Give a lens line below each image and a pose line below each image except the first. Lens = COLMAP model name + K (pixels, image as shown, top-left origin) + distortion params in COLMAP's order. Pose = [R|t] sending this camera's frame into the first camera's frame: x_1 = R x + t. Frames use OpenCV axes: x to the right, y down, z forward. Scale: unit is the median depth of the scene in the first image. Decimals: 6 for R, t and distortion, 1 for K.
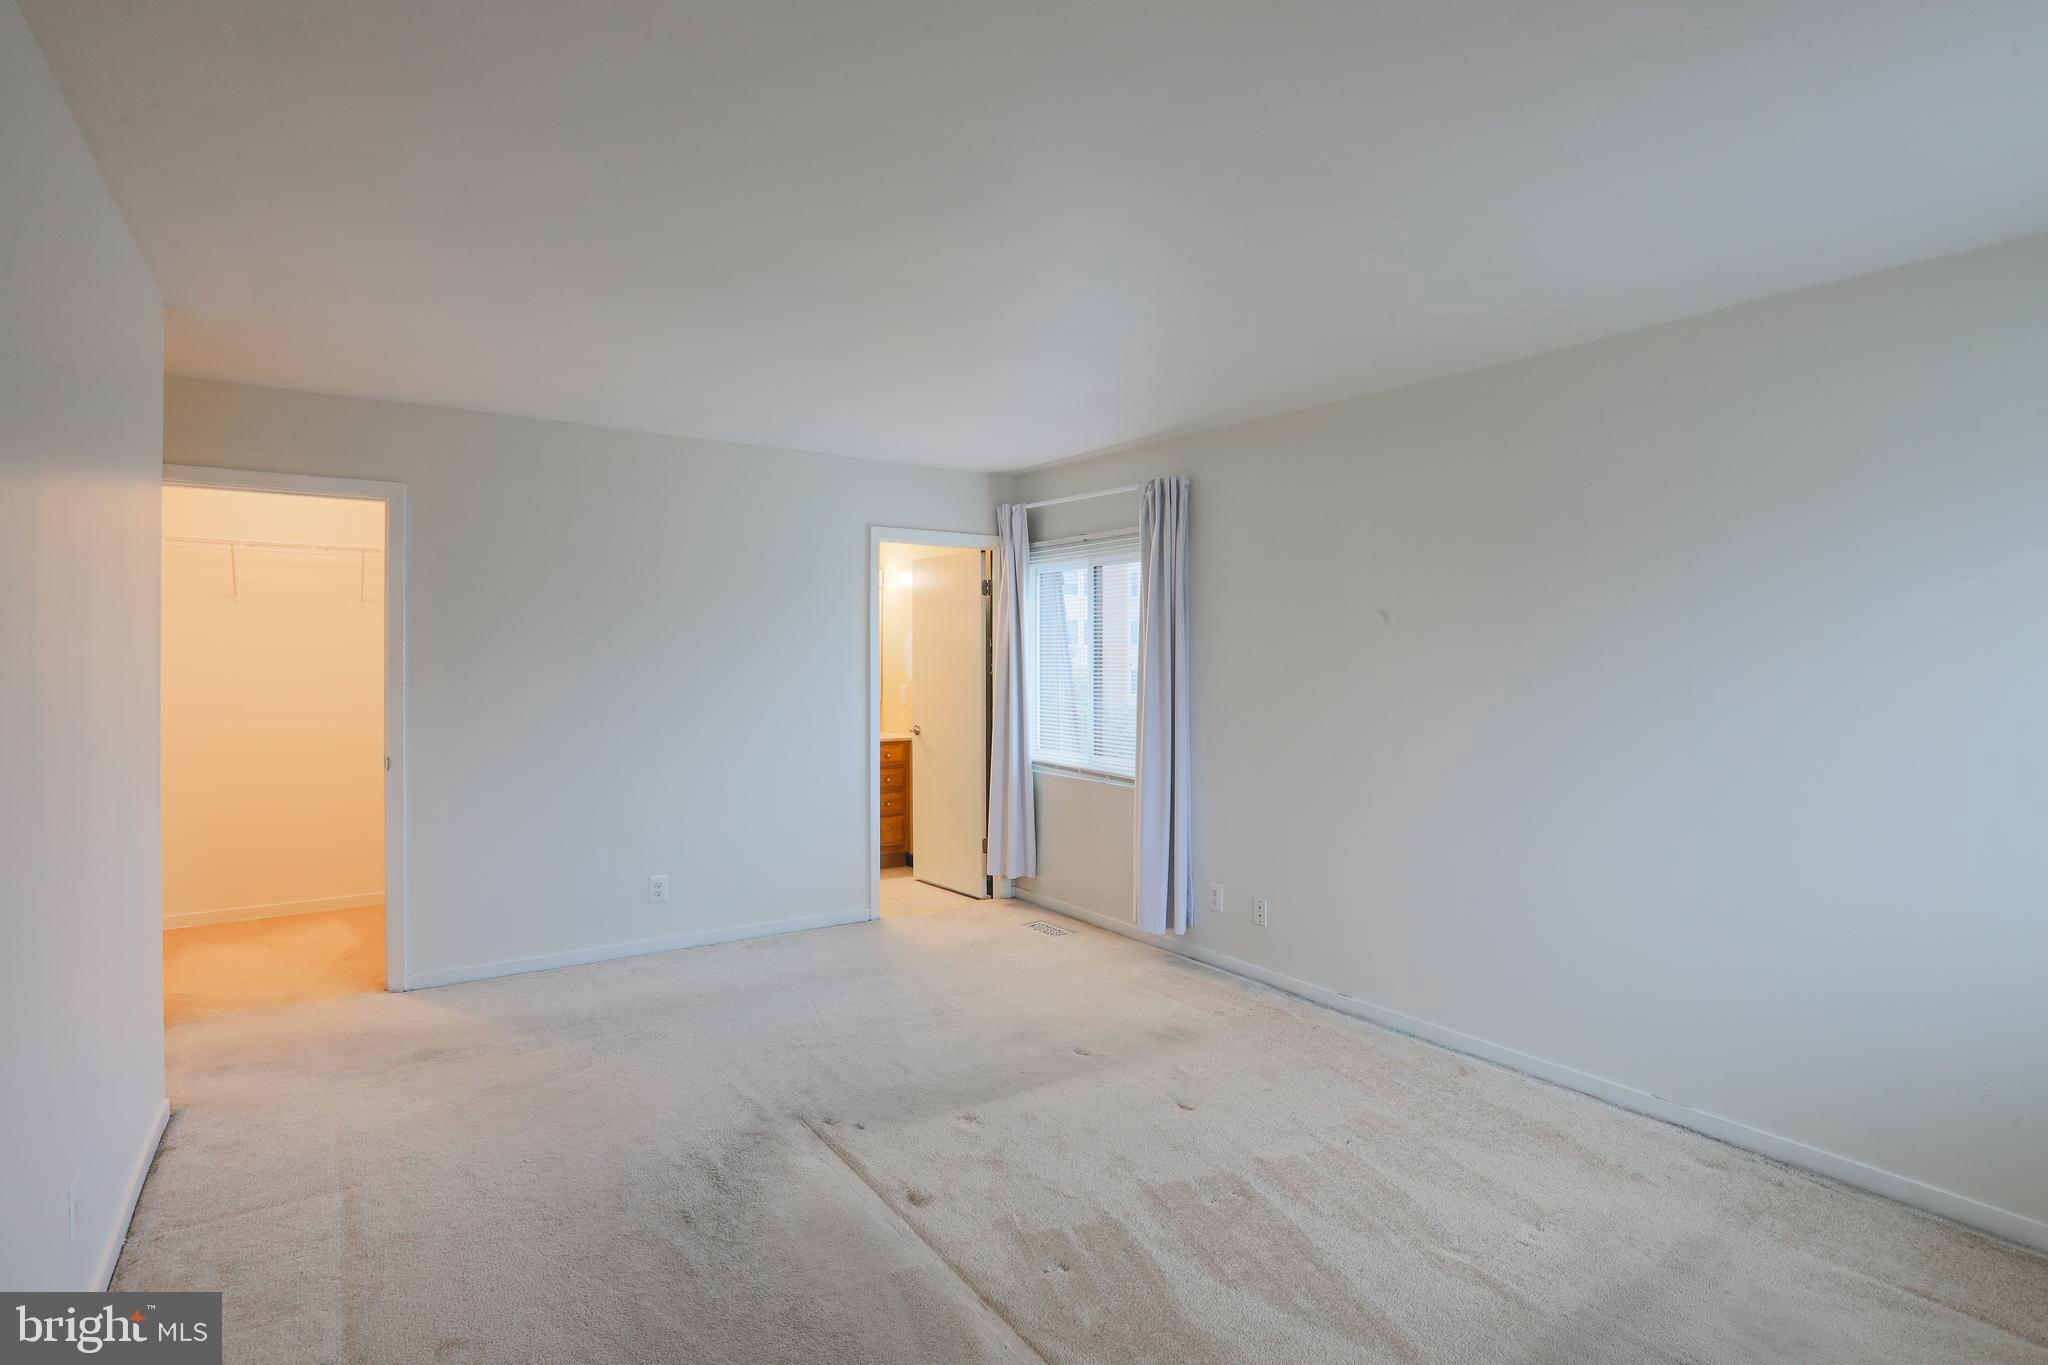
lens RADIAL K [[1019.1, 0, 1033.8], [0, 1019.1, 649.1], [0, 0, 1]] dist [-0.057584, 0.020837]
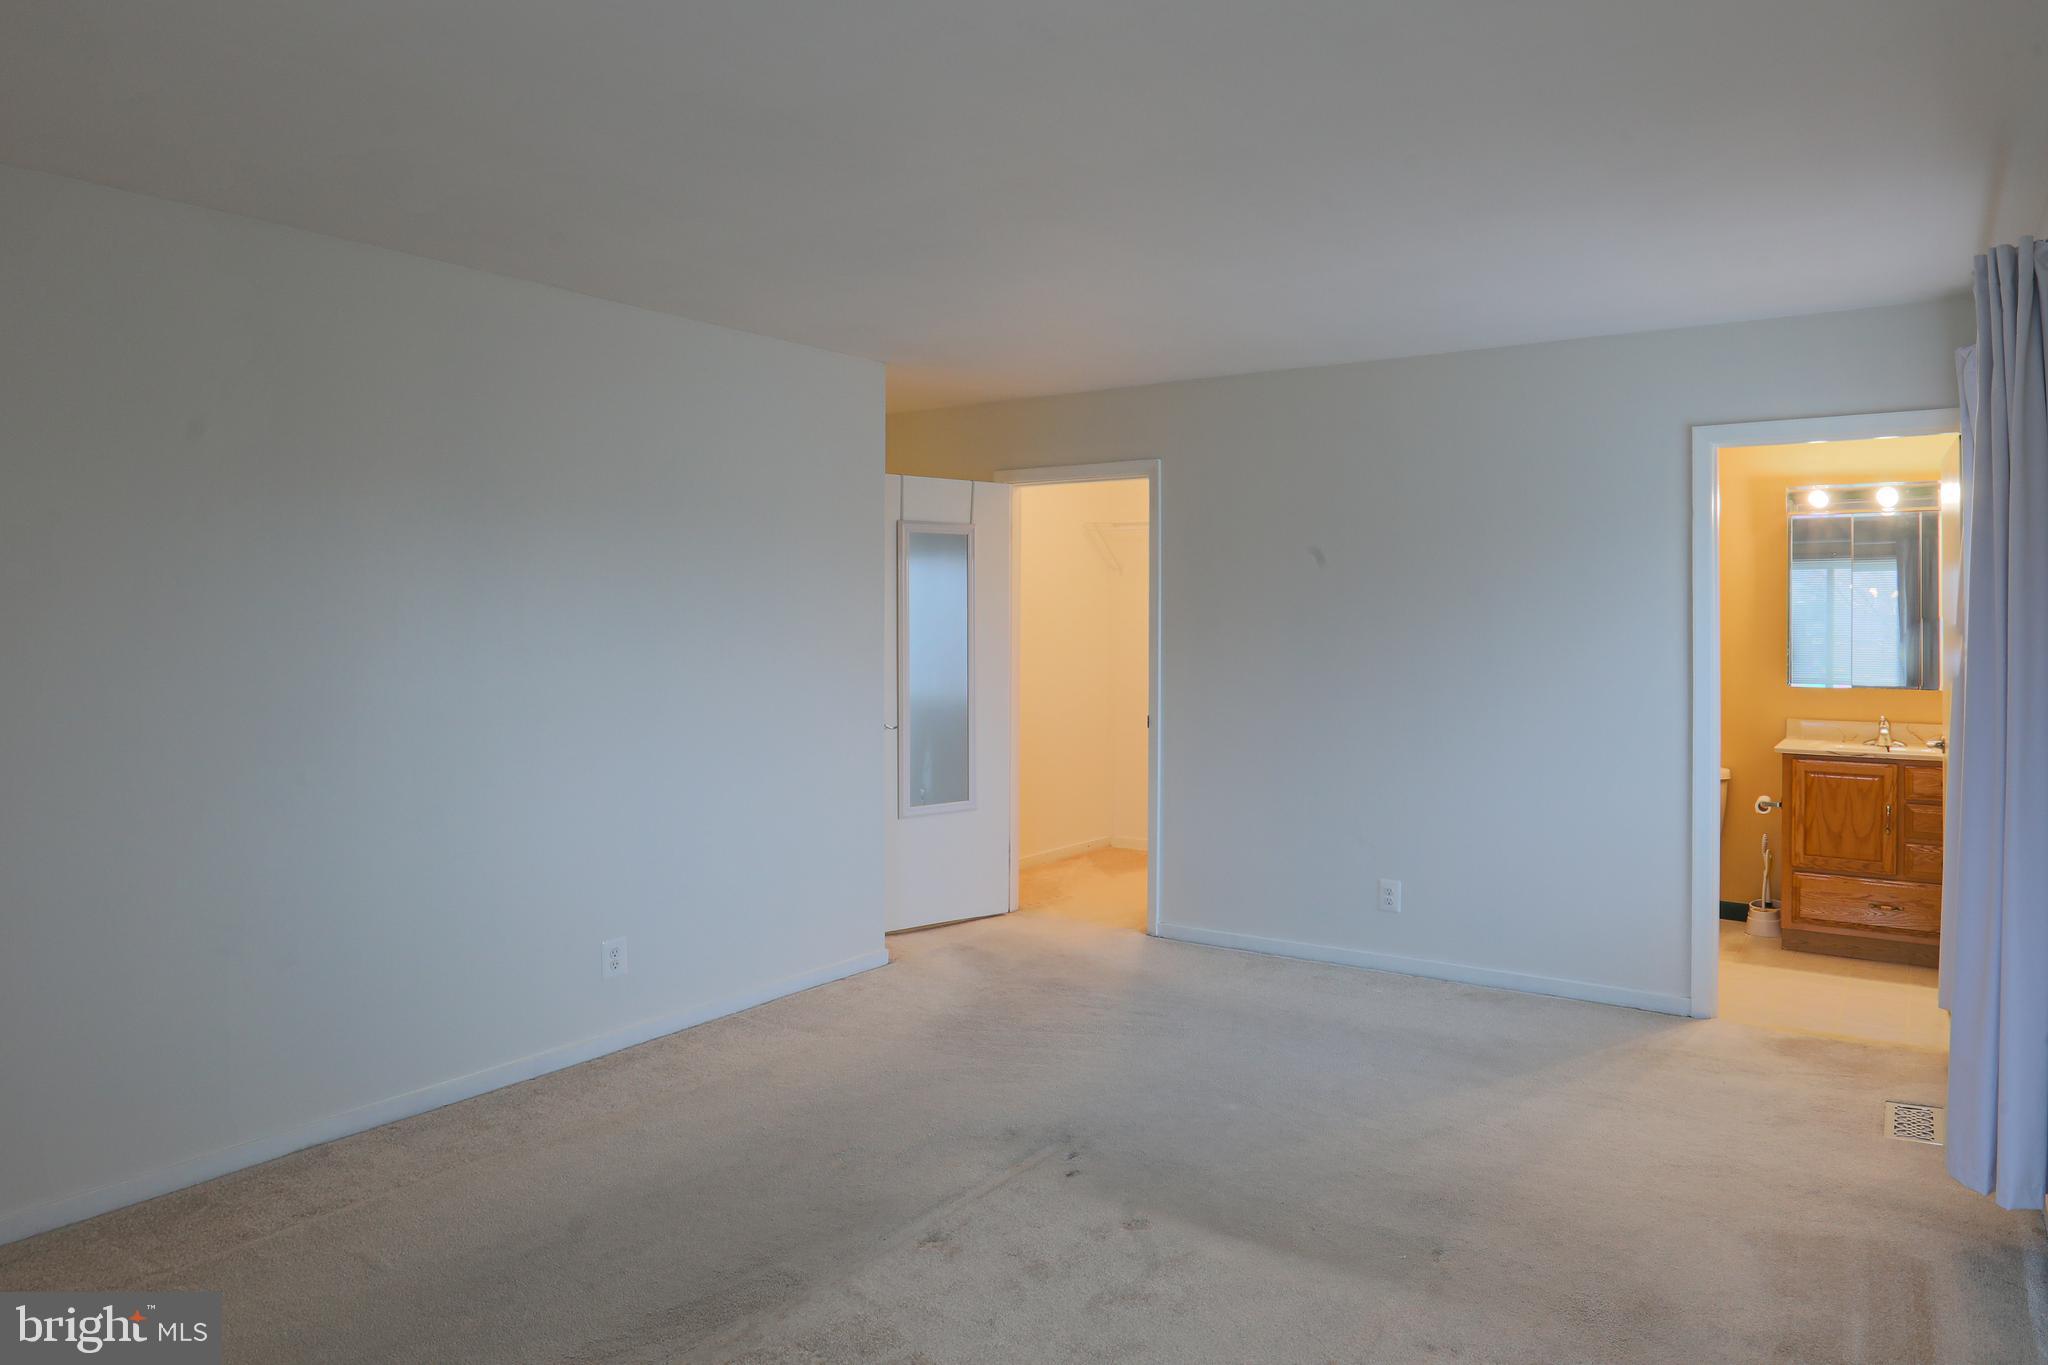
lens RADIAL K [[1194.4, 0, 1071.3], [0, 1194.4, 607.9], [0, 0, 1]] dist [-0.060179, 0.039376]
pose [[0.398728, -0.010969, -0.917004, 0.446538], [0.006078, 0.999938, -0.009318, 0.003336], [0.917049, -0.001858, 0.398770, 0.365356]]
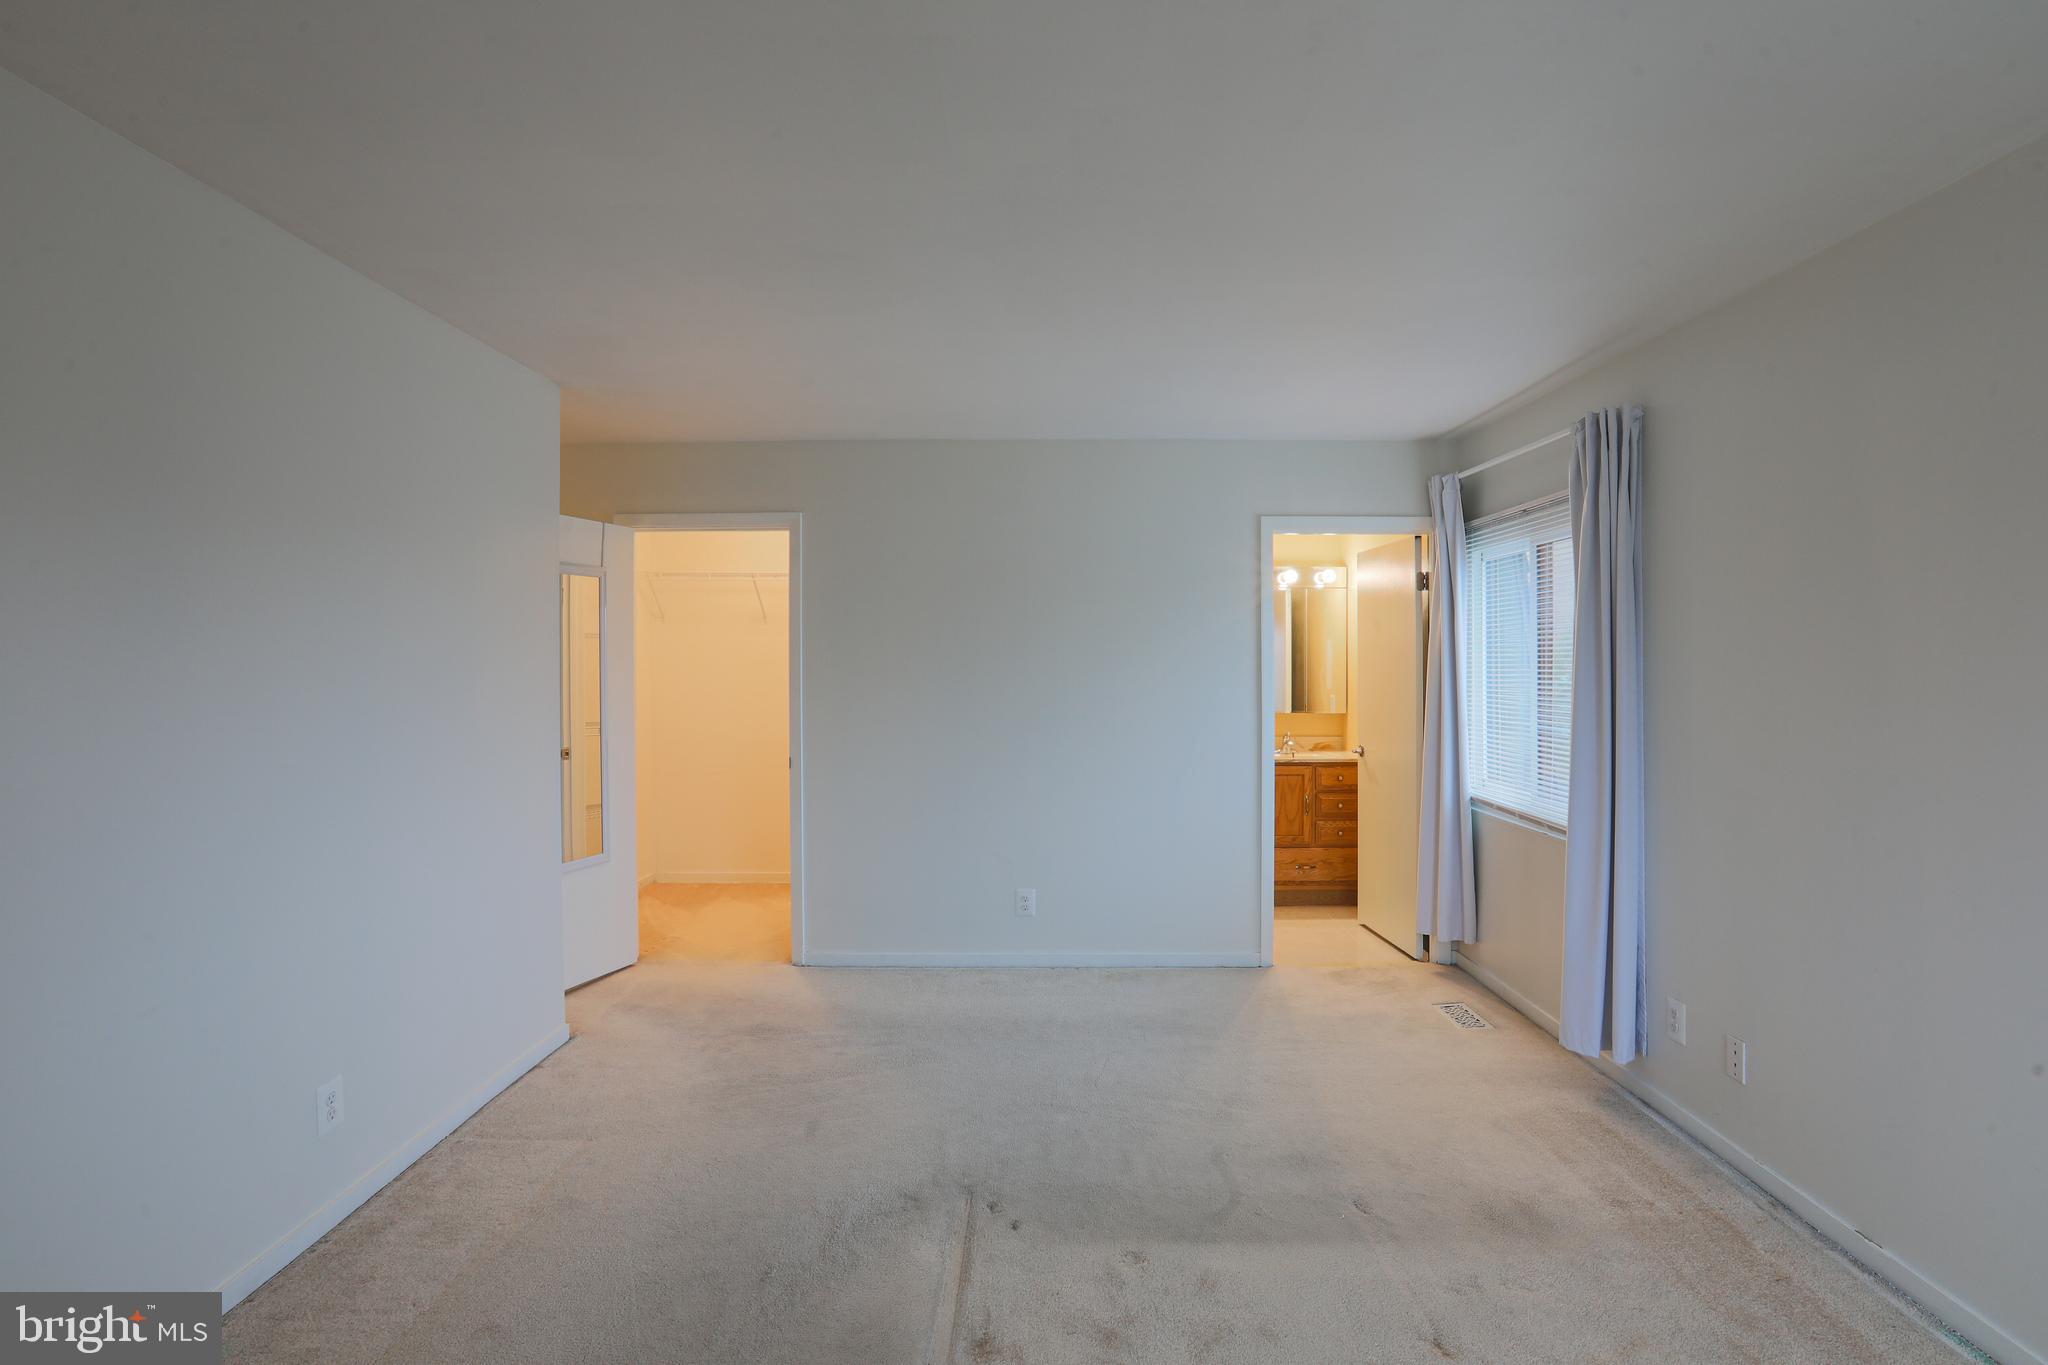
lens RADIAL K [[997.1, 0, 1019.7], [0, 997.1, 662.3], [0, 0, 1]] dist [-0.058305, 0.021617]
pose [[0.810676, -0.005234, -0.585471, 0.197676], [0.007874, 0.999967, 0.001963, 0.001047], [0.585442, -0.006201, 0.810691, 0.214578]]
